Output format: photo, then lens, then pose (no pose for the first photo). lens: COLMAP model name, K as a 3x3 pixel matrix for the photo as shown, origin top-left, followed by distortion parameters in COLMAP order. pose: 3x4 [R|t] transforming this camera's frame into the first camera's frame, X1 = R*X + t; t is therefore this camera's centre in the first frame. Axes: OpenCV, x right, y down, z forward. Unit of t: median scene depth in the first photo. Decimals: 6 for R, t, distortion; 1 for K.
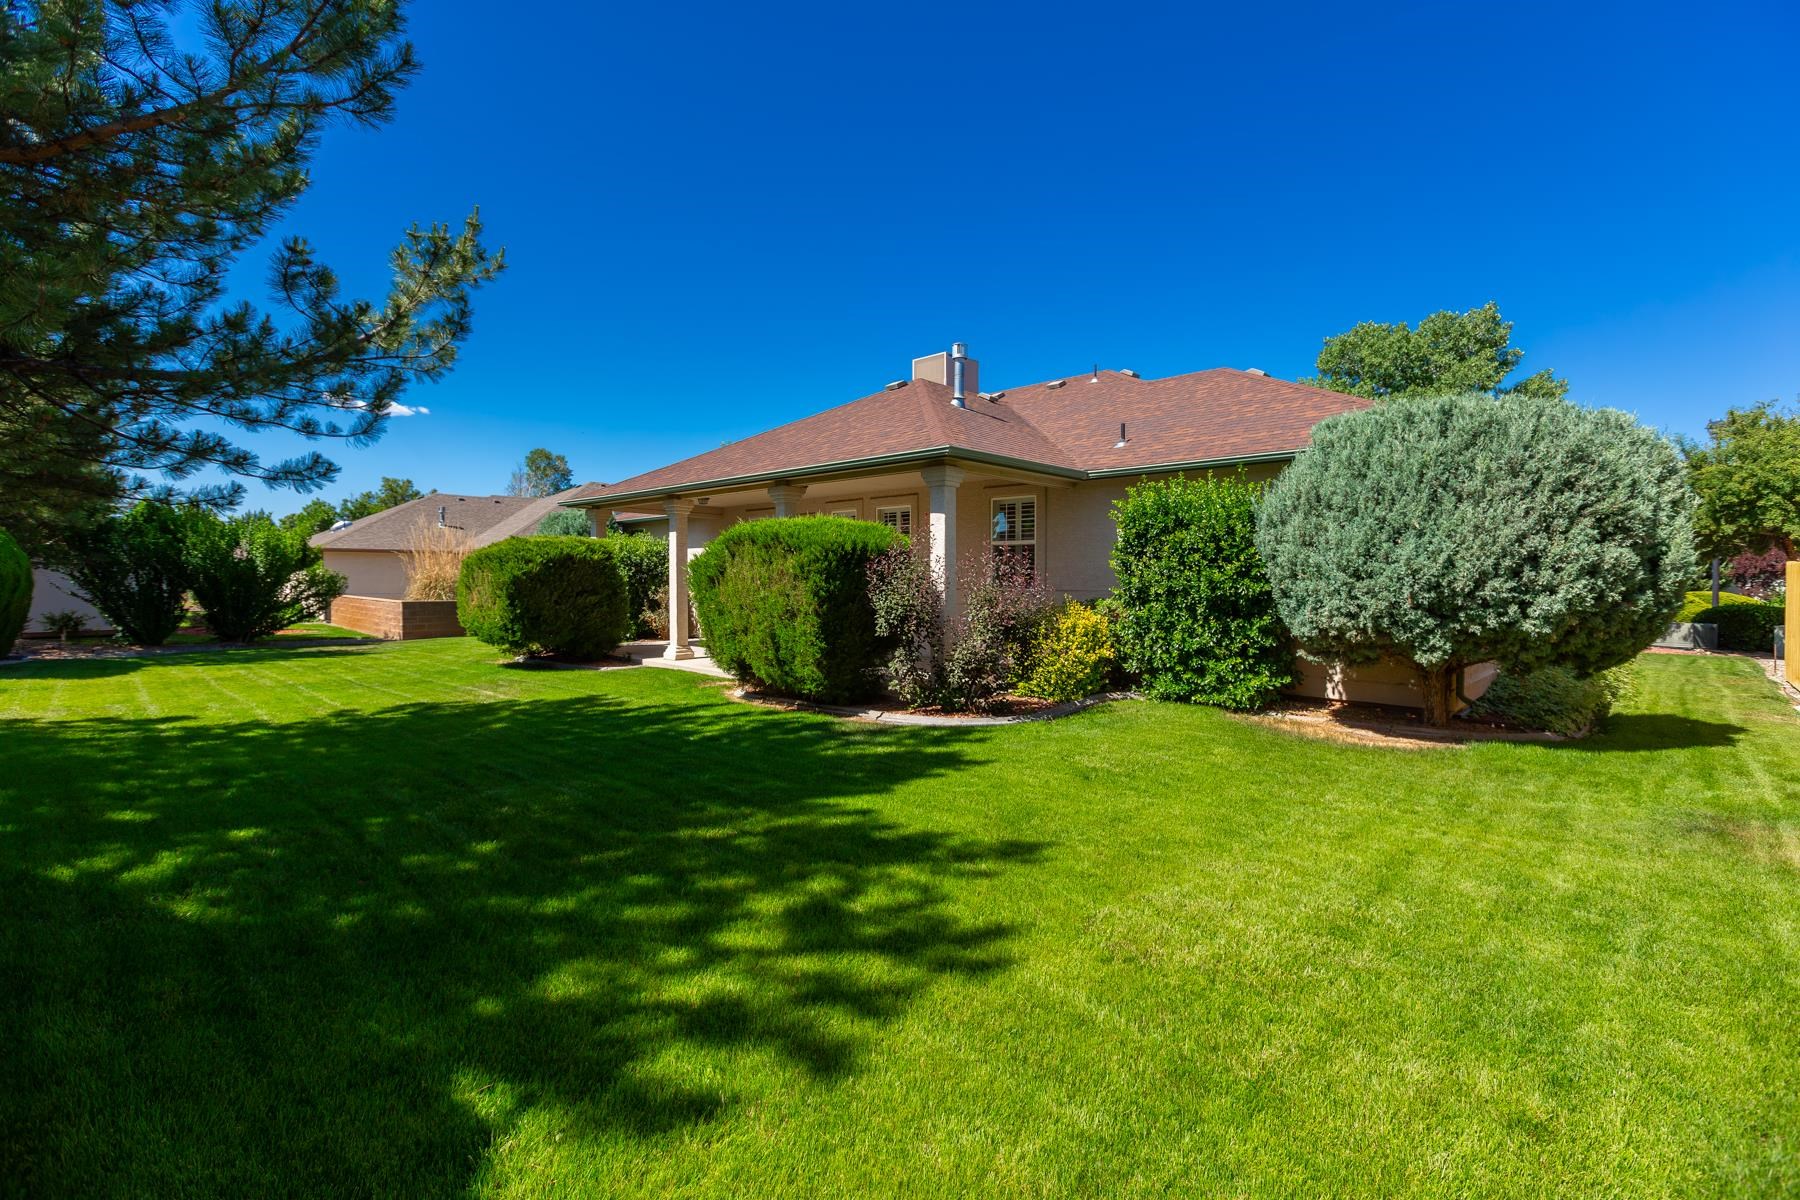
lens RADIAL K [[824.6, 0, 898.2], [0, 824.6, 600.1], [0, 0, 1]] dist [0.000406, 0.001214]
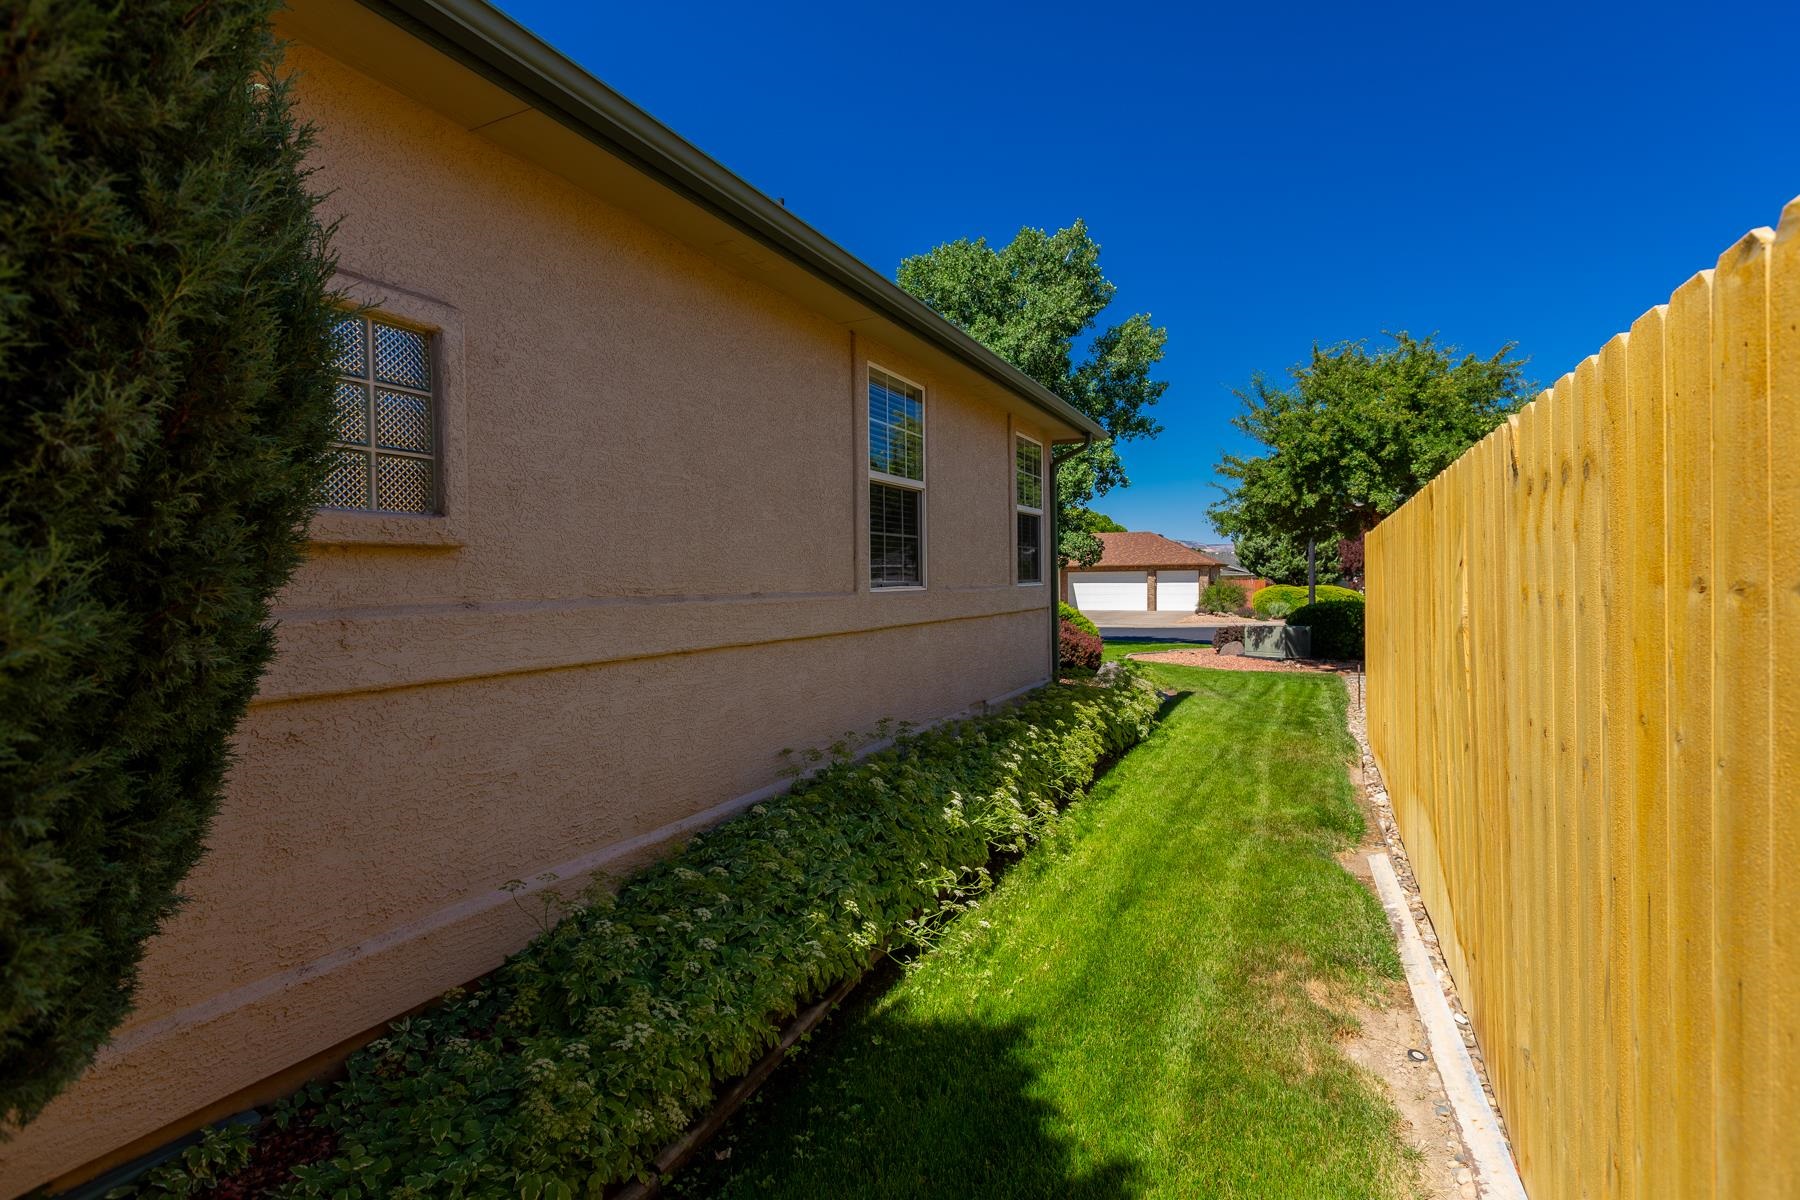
lens RADIAL K [[824.6, 0, 901.5], [0, 824.6, 591.9], [0, 0, 1]] dist [0.000406, 0.001214]
pose [[0.959247, -0.008309, 0.282447, 0.459109], [0.010577, 0.999923, -0.006507, -0.003697], [-0.282371, 0.009229, 0.959261, 0.410523]]
